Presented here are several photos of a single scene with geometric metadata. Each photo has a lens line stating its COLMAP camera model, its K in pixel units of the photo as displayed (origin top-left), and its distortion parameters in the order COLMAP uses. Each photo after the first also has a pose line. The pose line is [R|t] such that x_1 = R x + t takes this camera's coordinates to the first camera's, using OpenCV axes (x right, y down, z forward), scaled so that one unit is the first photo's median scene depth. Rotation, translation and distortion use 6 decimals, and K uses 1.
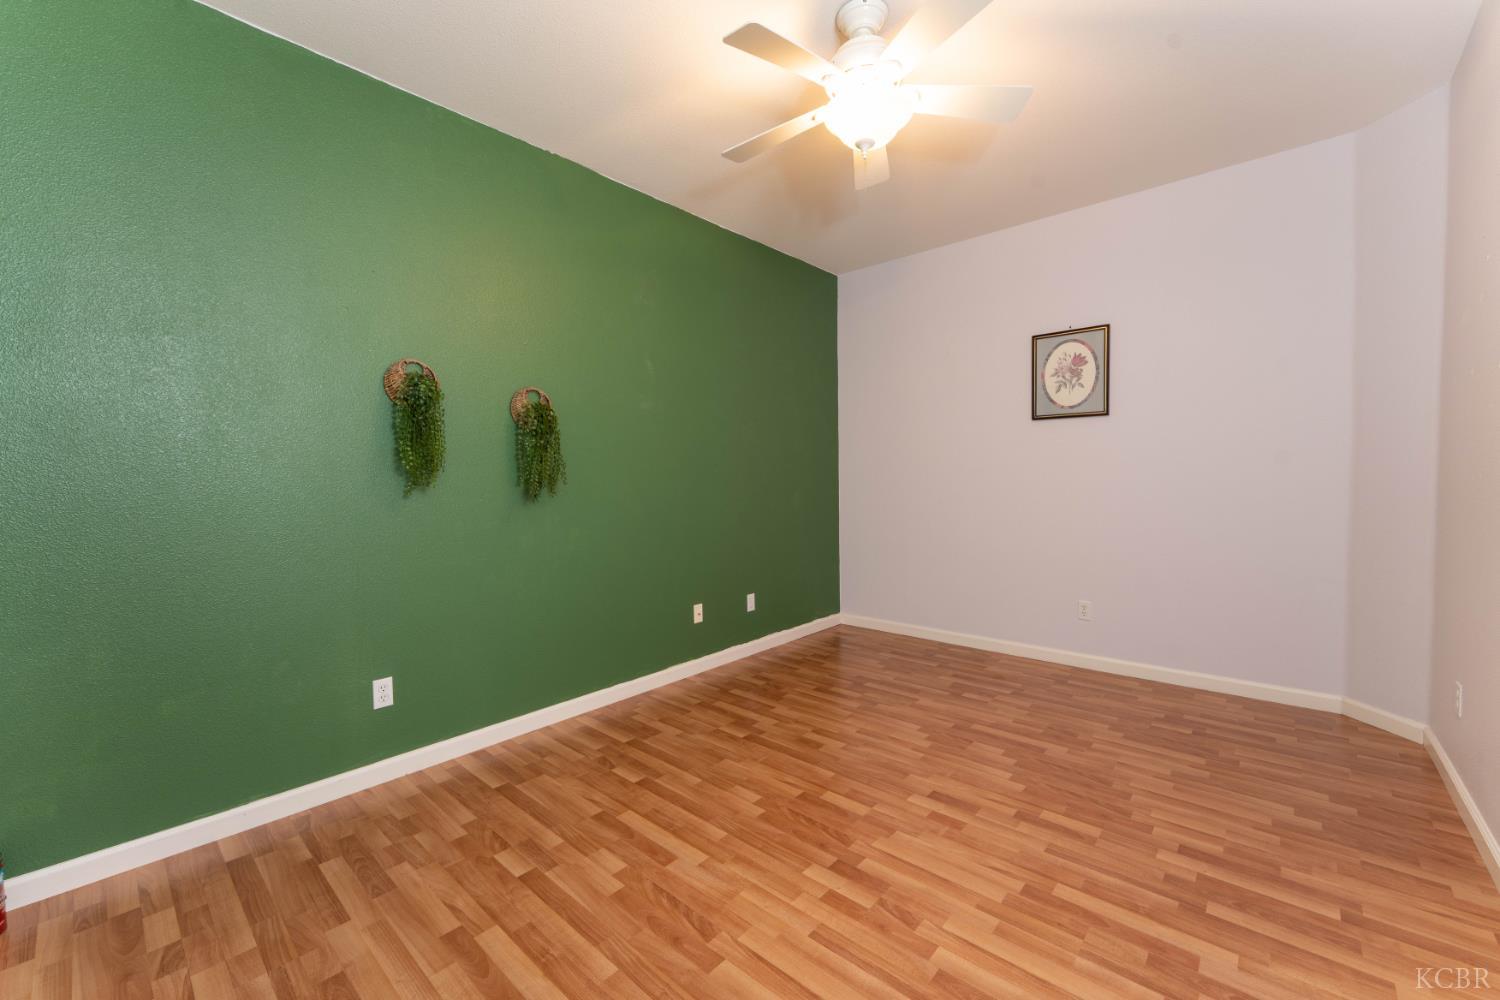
lens RADIAL K [[596.5, 0, 753.5], [0, 596.5, 503.7], [0, 0, 1]] dist [0.012276, -0.003953]
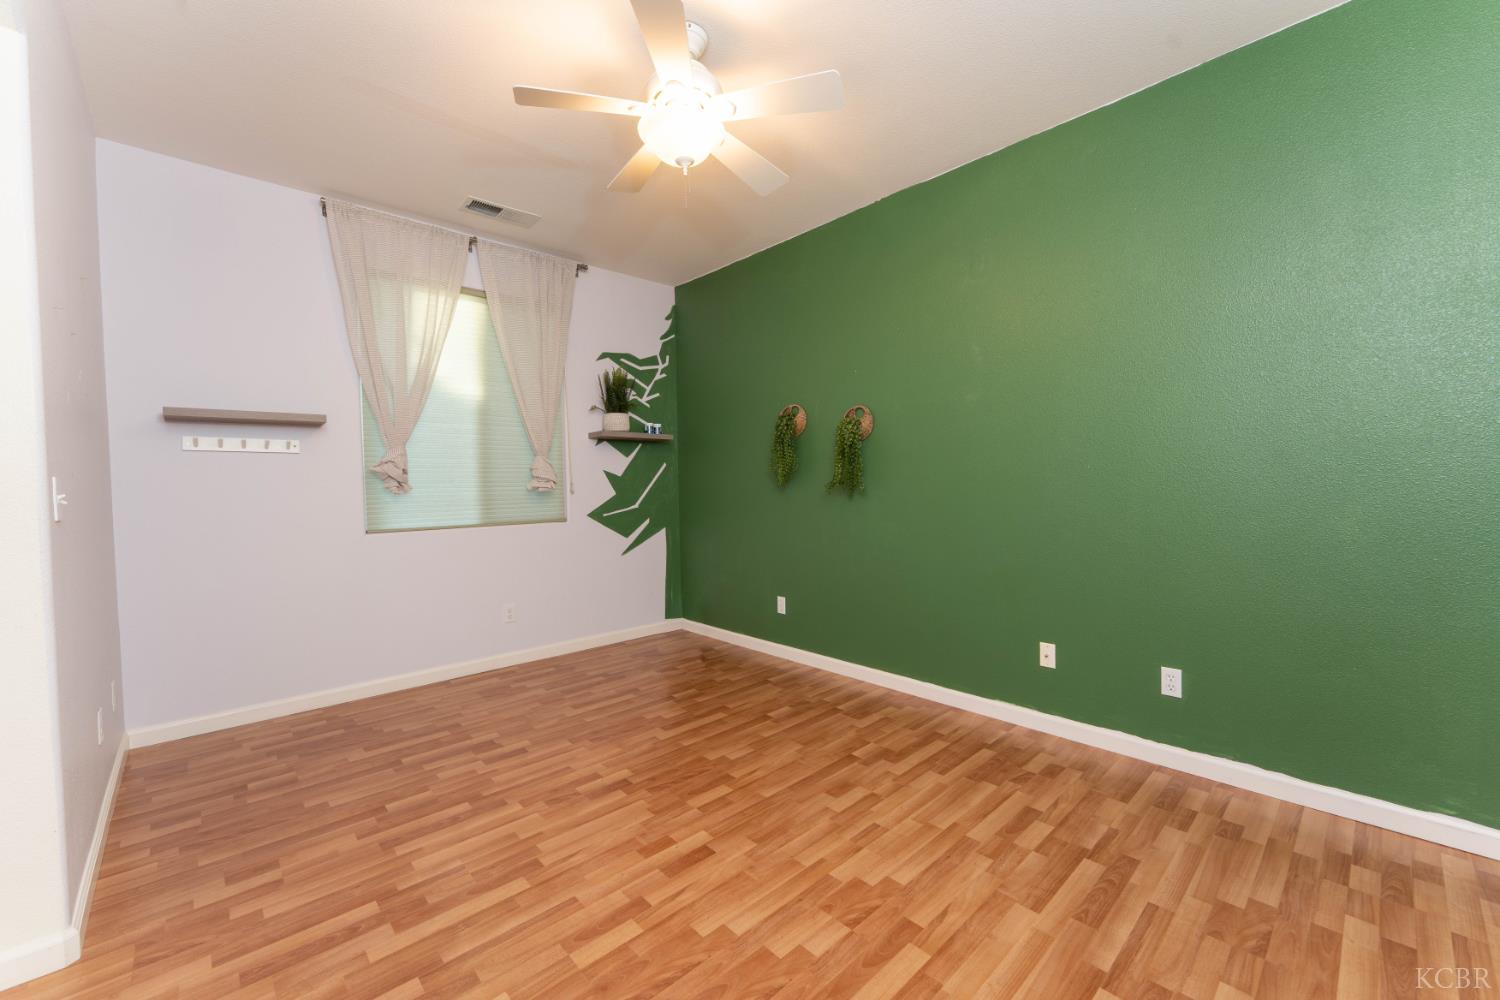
lens RADIAL K [[596.5, 0, 753.5], [0, 596.5, 503.7], [0, 0, 1]] dist [0.012276, -0.003953]
pose [[-0.091484, 0.048369, -0.994631, 1.130914], [-0.026544, 0.998346, 0.050991, -0.062537], [0.995453, 0.031066, -0.090049, 1.125407]]
